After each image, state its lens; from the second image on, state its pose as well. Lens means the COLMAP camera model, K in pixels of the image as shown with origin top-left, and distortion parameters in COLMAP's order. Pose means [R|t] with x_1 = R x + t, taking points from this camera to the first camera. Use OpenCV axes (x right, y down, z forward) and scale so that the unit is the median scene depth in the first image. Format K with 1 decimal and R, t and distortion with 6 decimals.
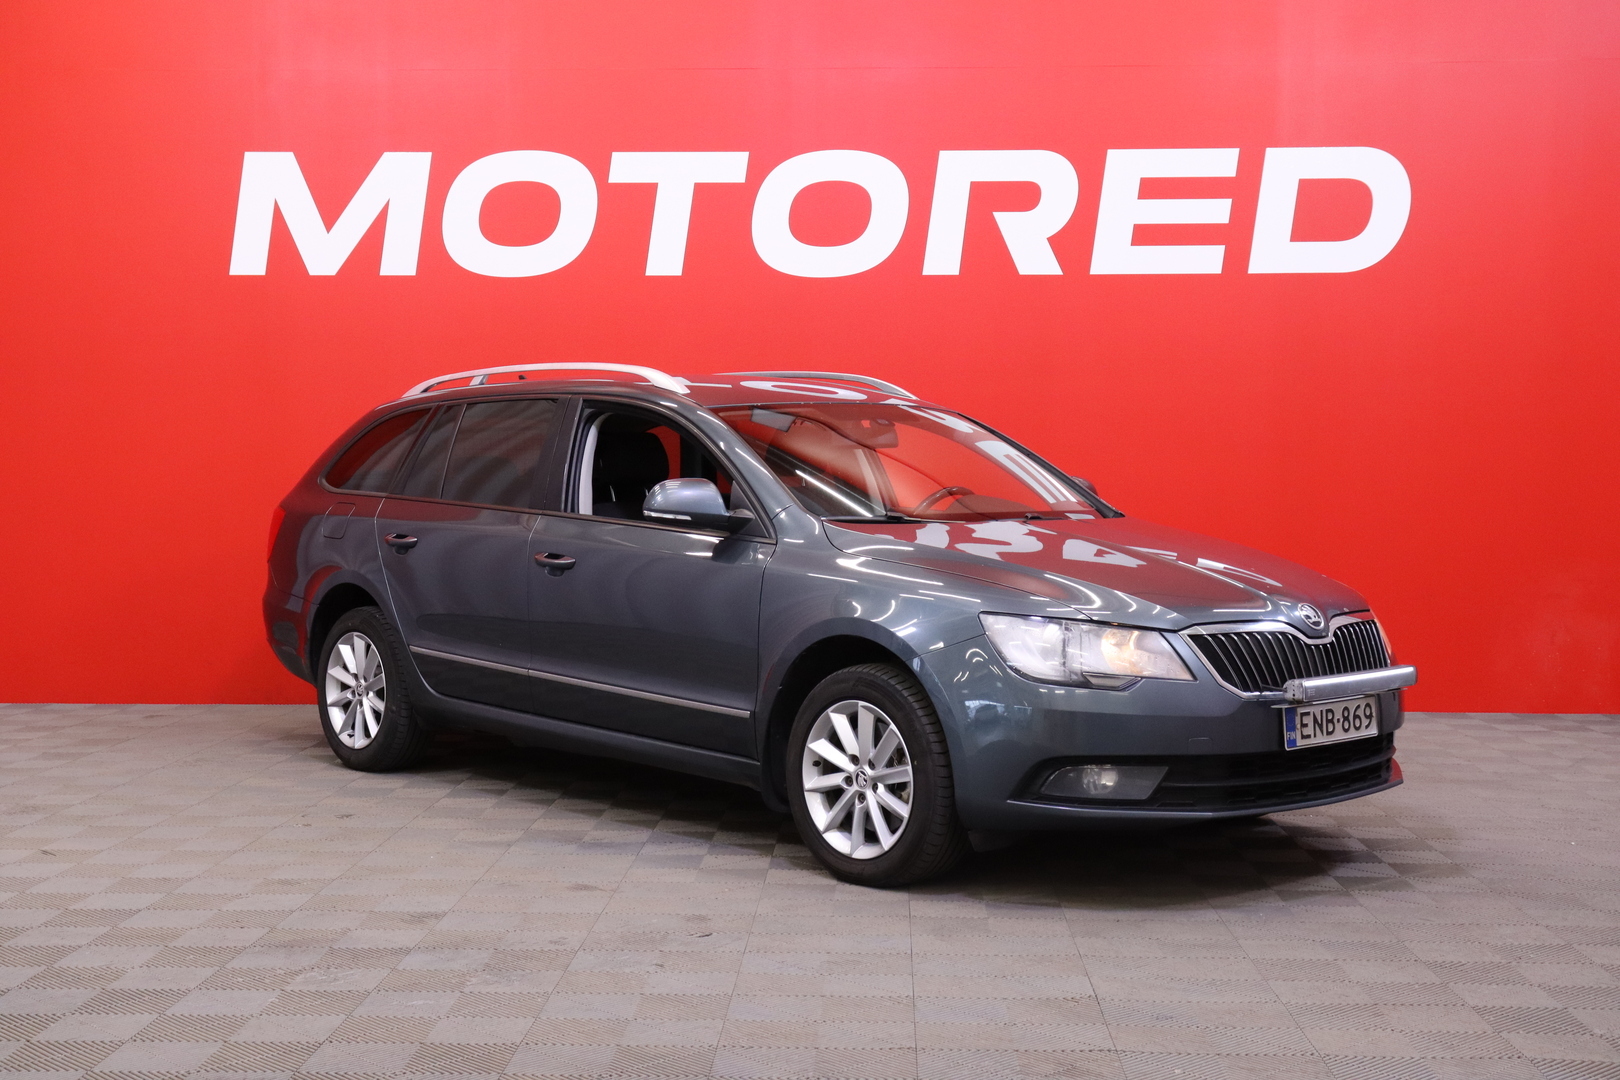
lens RADIAL K [[2127.9, 0, 803.5], [0, 2127.9, 542.9], [0, 0, 1]] dist [0.078707, 0.000000]
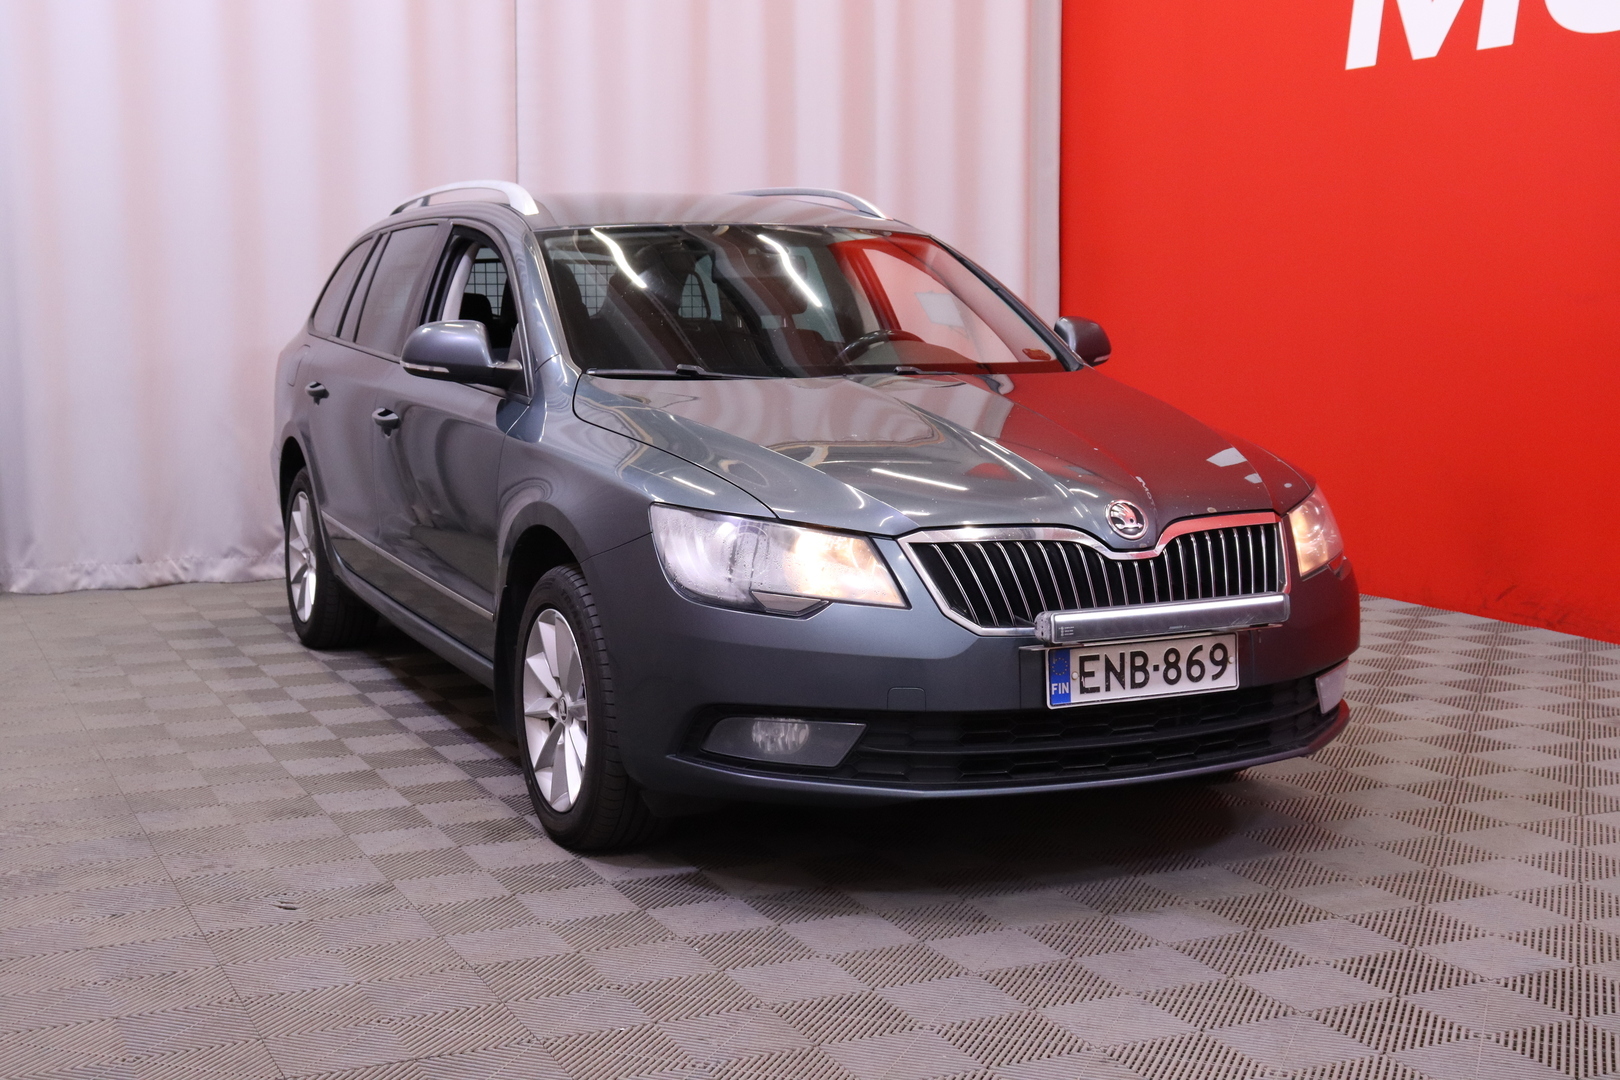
lens RADIAL K [[2127.9, 0, 806.5], [0, 2127.9, 536.8], [0, 0, 1]] dist [0.078707, 0.000000]
pose [[0.955493, 0.032649, -0.293203, 0.350345], [-0.010110, 0.996897, 0.078062, -0.014683], [0.294842, -0.071623, 0.952858, 0.297628]]
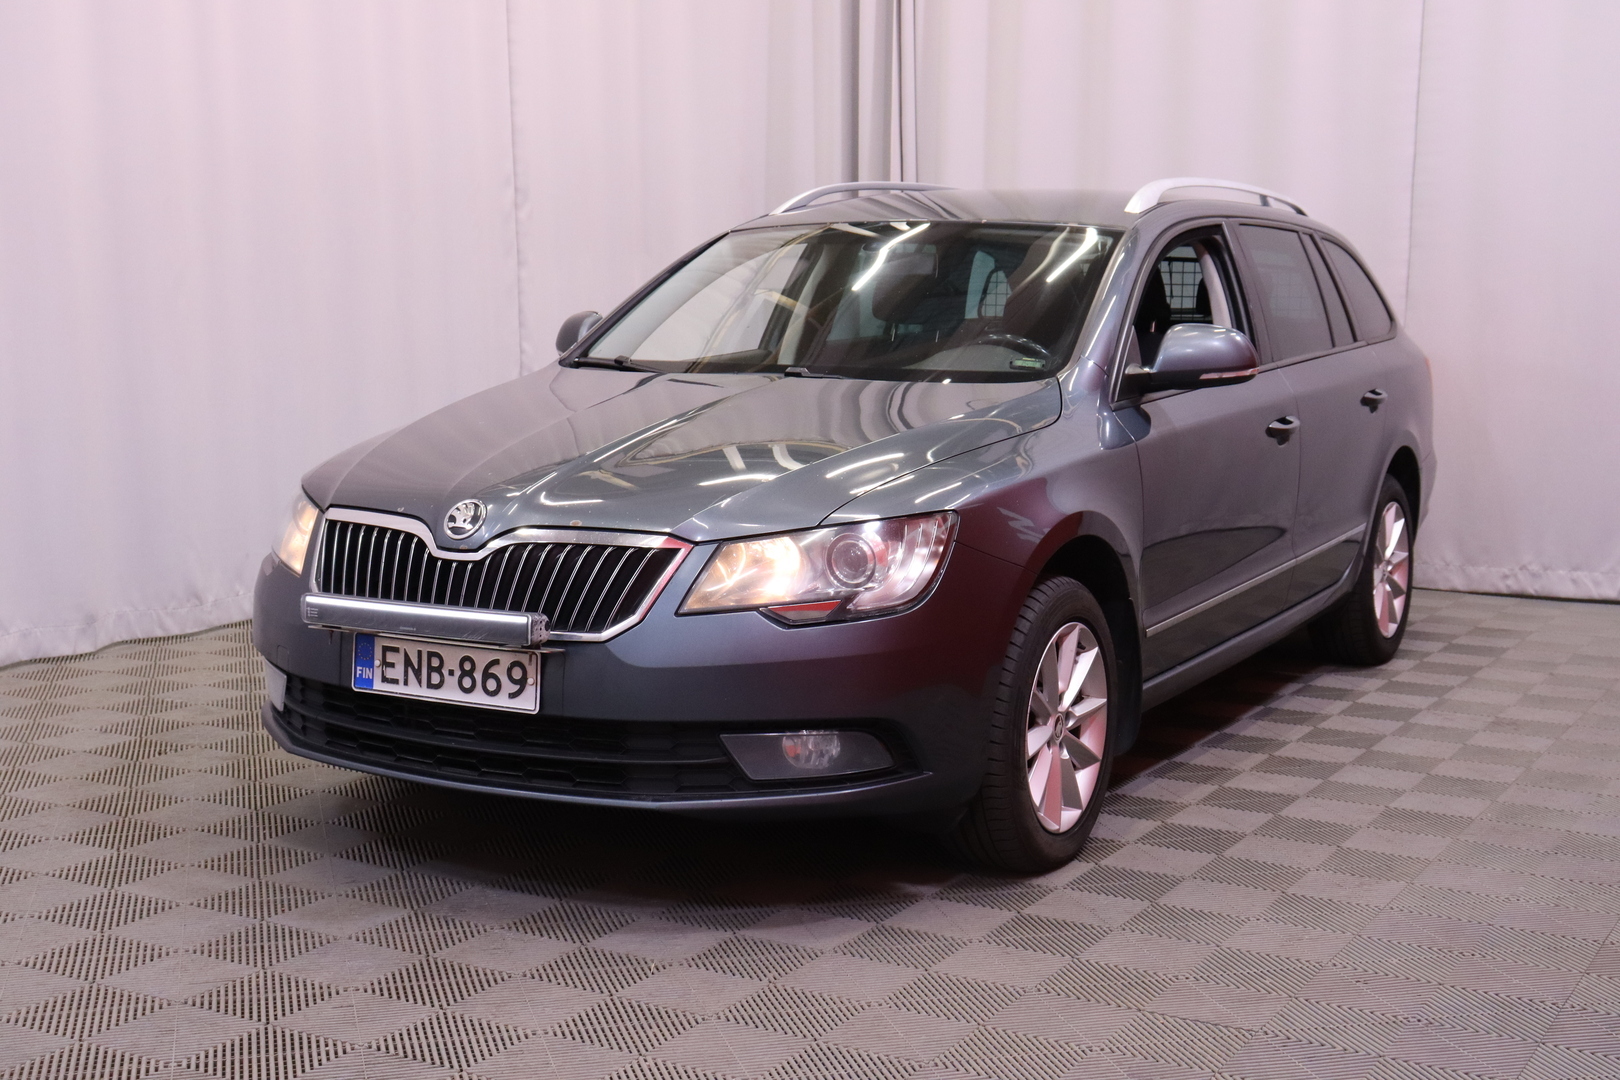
lens RADIAL K [[2127.9, 0, 805.8], [0, 2127.9, 533.0], [0, 0, 1]] dist [0.078707, 0.000000]
pose [[0.297972, 0.116016, -0.947498, 0.947315], [-0.050558, 0.993112, 0.105701, -0.041258], [0.953235, 0.016408, 0.301785, 0.913031]]
